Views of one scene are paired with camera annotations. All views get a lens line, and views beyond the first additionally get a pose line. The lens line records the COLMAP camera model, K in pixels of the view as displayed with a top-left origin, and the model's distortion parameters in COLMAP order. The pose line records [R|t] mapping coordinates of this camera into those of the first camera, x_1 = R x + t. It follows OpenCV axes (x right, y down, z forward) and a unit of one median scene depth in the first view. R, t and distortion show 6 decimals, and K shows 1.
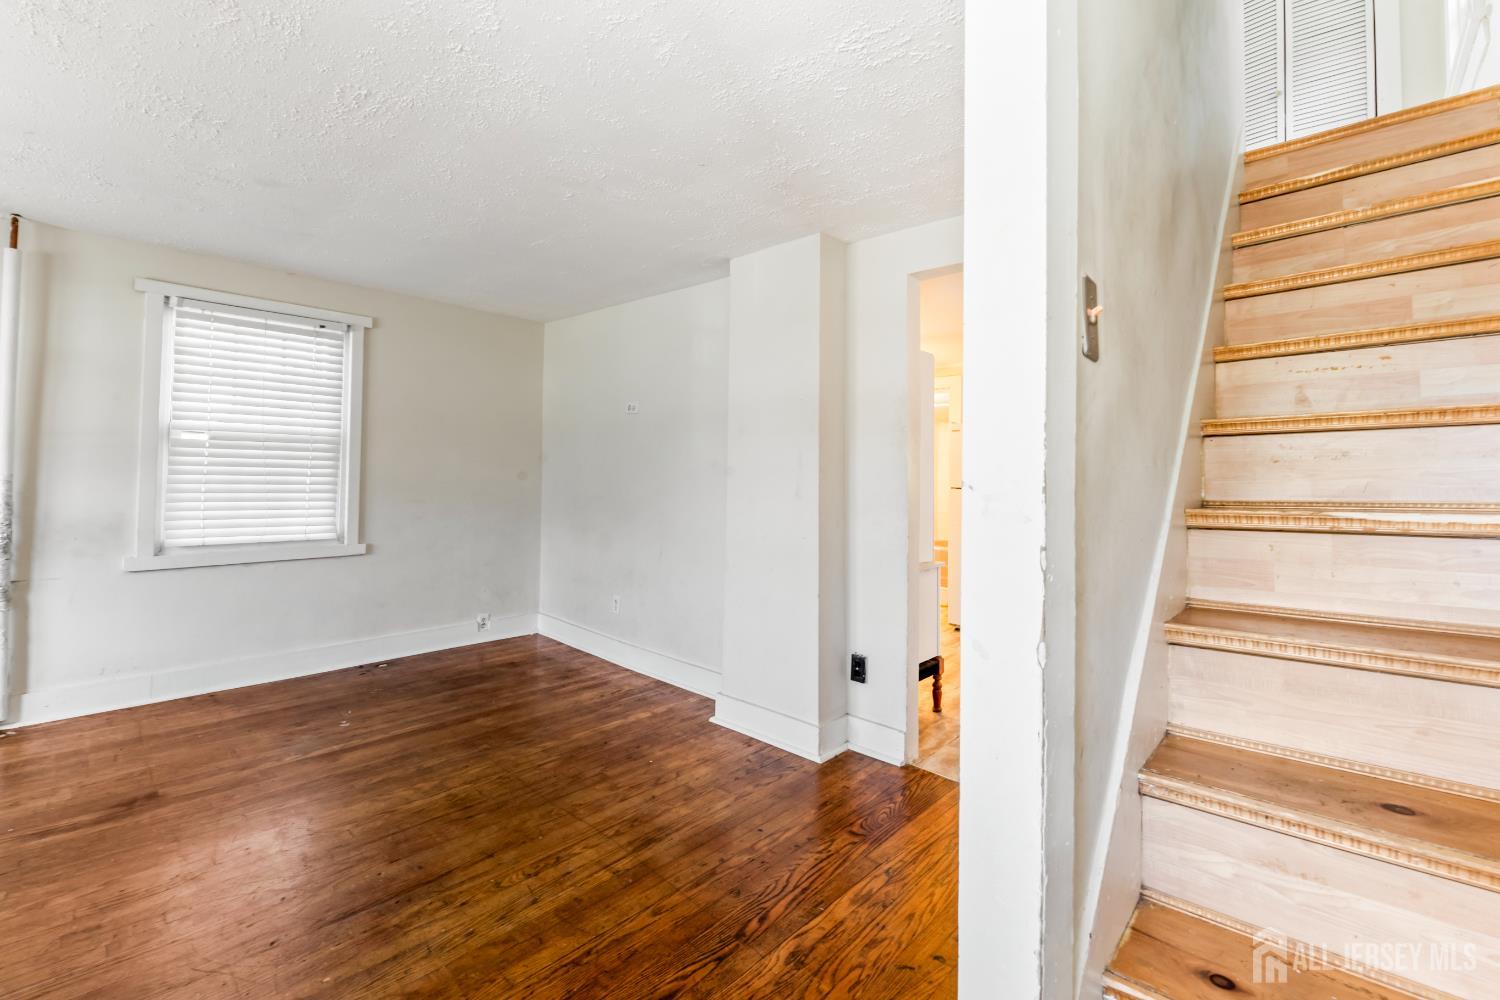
lens RADIAL K [[650.2, 0, 747.1], [0, 650.2, 458.5], [0, 0, 1]] dist [-0.002581, -0.000625]
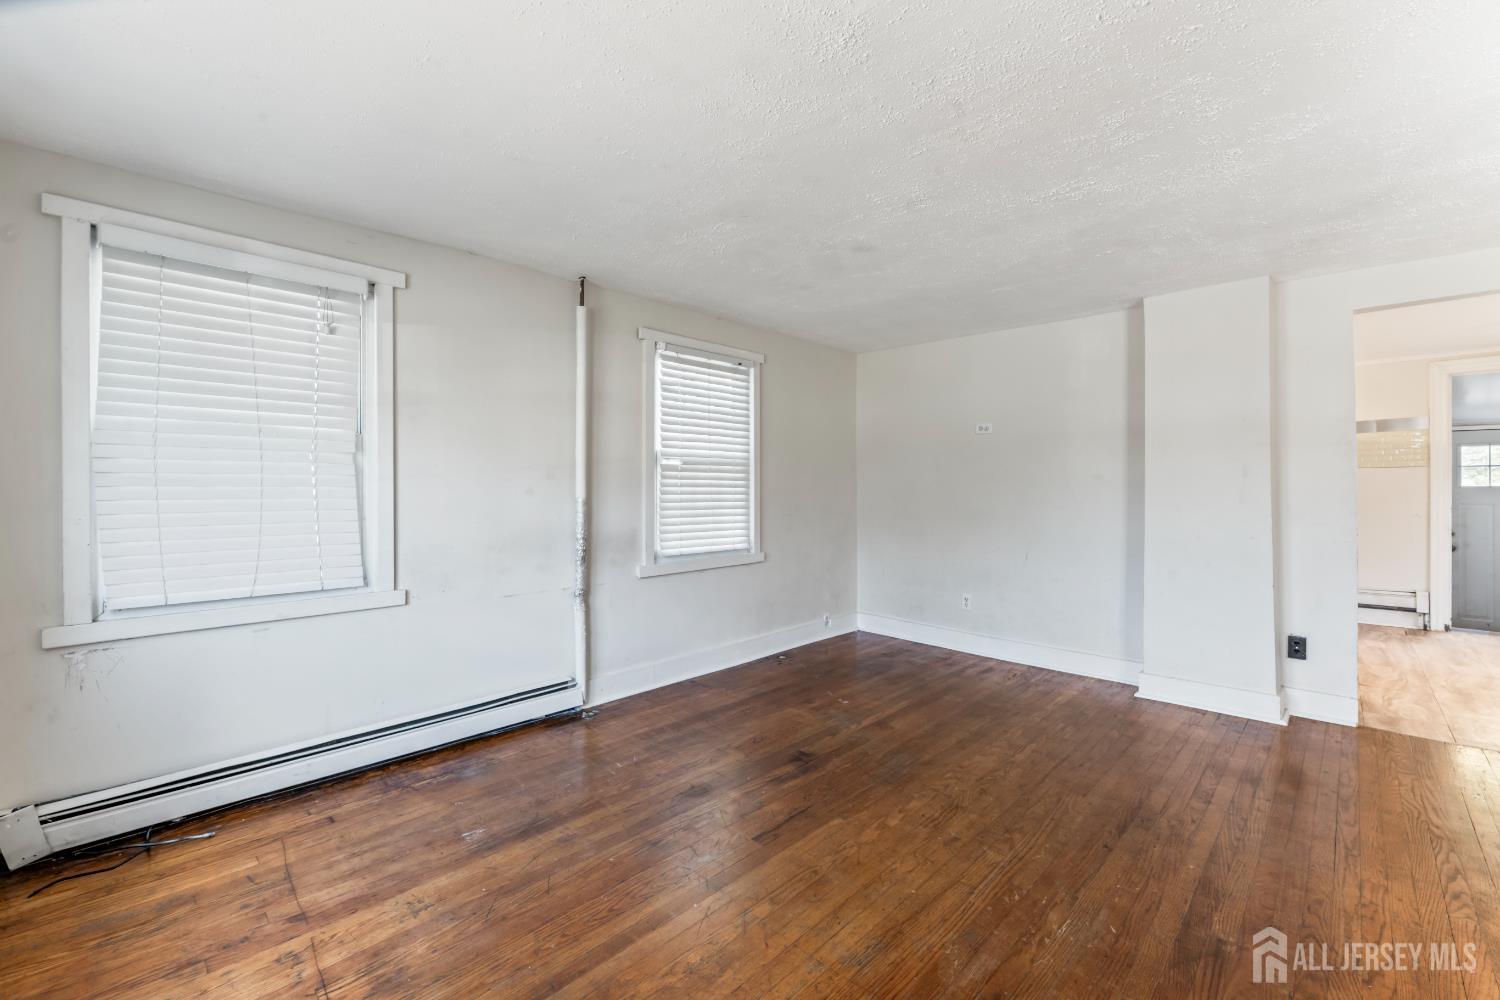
lens RADIAL K [[630.7, 0, 744.2], [0, 630.7, 489.3], [0, 0, 1]] dist [-0.010340, -0.000175]
pose [[0.999492, -0.019482, -0.025237, -0.720048], [0.020155, 0.999440, 0.026700, -0.012690], [0.024703, -0.027195, 0.999325, -0.136967]]
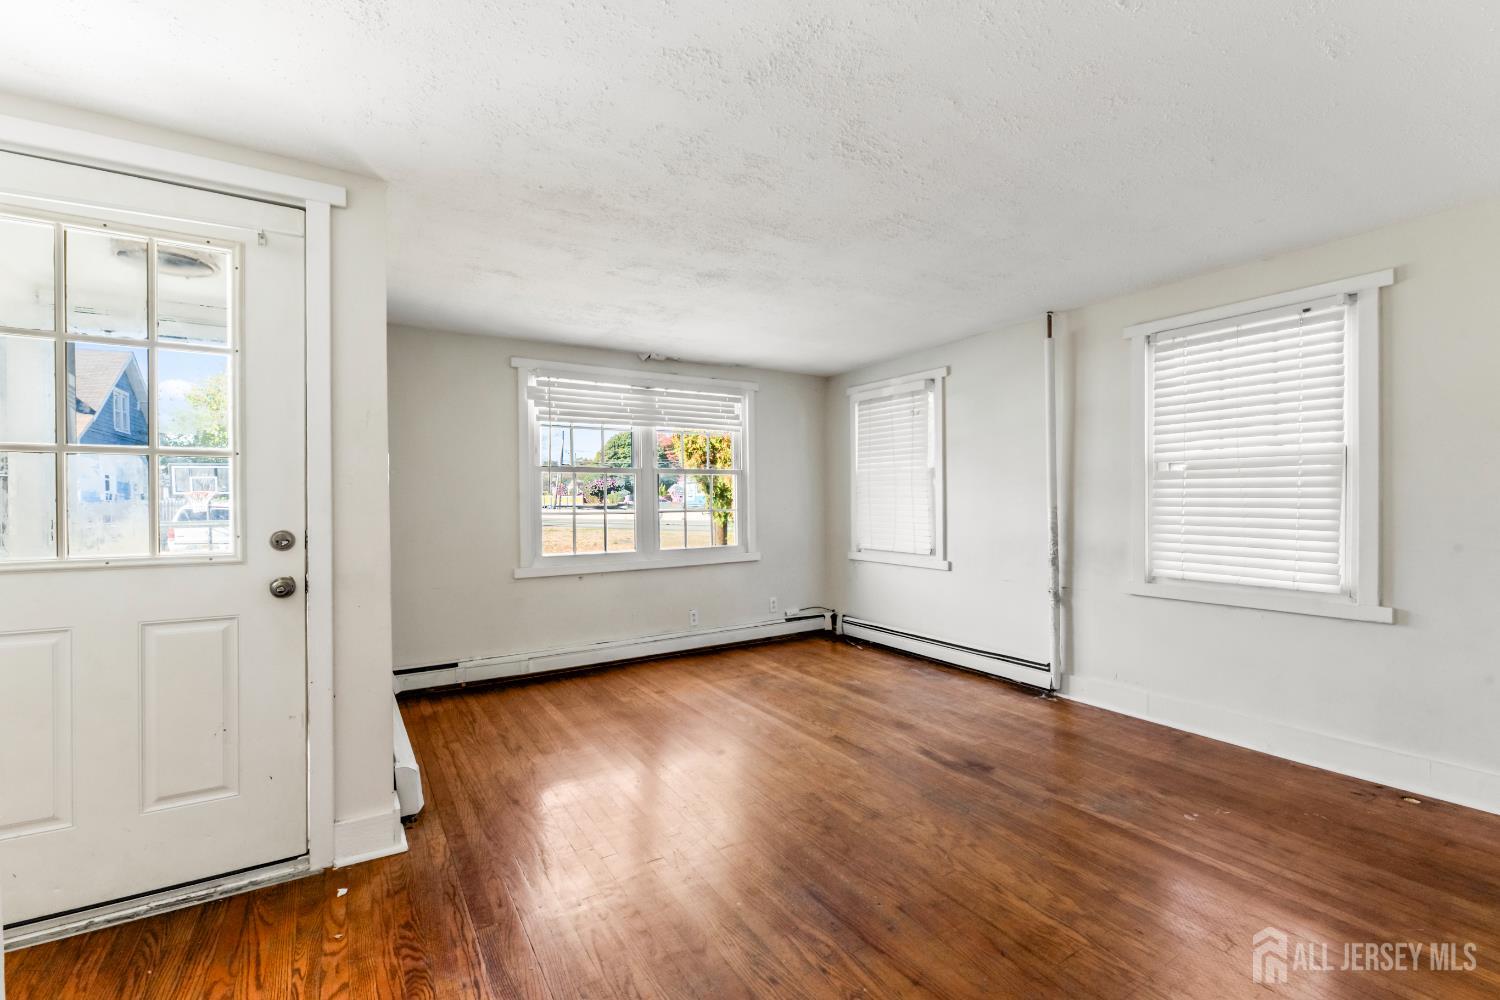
lens RADIAL K [[638.2, 0, 750.0], [0, 638.2, 500.0], [0, 0, 1]] dist [-0.020030, 0.000055]
pose [[-0.267829, -0.016035, -0.963333, 0.258595], [0.022303, 0.999490, -0.022838, 0.024147], [0.963208, -0.027602, -0.267335, 0.654222]]
